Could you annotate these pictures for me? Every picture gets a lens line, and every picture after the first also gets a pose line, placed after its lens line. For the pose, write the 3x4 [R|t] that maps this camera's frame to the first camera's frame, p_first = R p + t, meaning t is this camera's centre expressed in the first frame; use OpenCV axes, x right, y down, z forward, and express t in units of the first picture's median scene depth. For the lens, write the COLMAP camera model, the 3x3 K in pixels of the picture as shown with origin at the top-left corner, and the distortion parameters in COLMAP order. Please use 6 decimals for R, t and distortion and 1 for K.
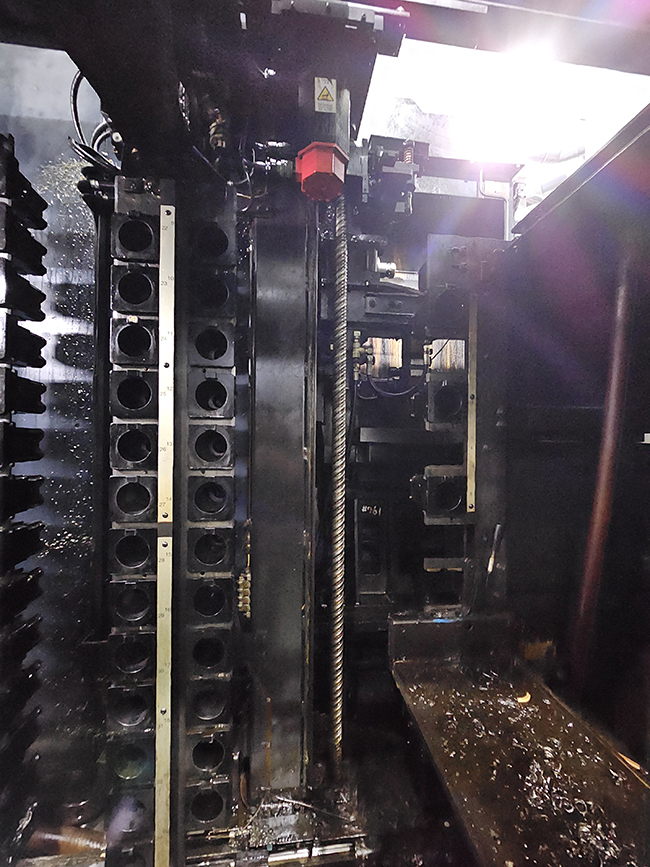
lens RADIAL K [[354.0, 0, 338.7], [0, 354.0, 429.1], [0, 0, 1]] dist [-0.000558, 0.000197]
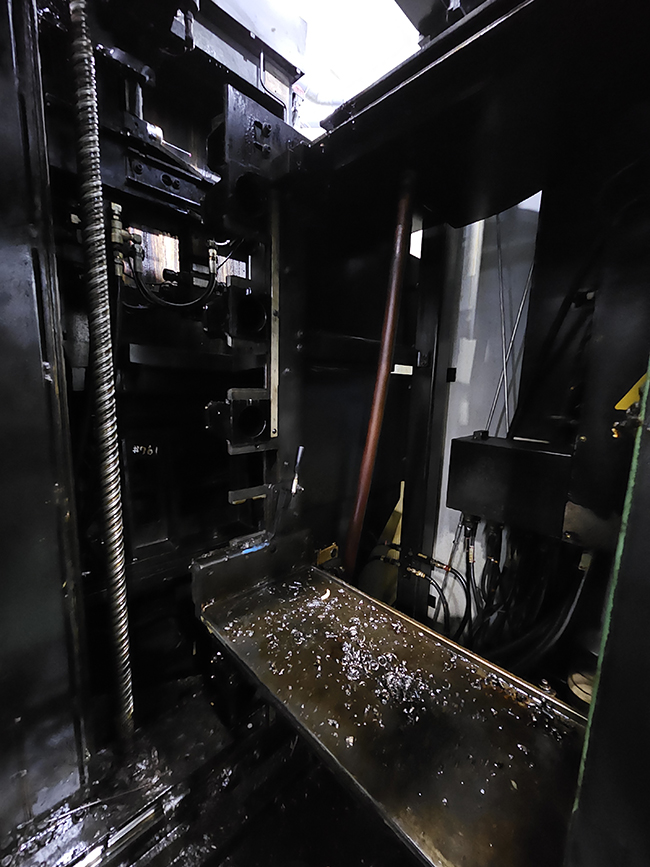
lens RADIAL K [[354.0, 0, 333.3], [0, 354.0, 431.3], [0, 0, 1]] dist [-0.000558, 0.000197]
pose [[0.805408, -0.071329, 0.588413, -0.061006], [-0.033772, 0.985597, 0.165704, 0.052534], [-0.591758, -0.153331, 0.791399, 0.144607]]
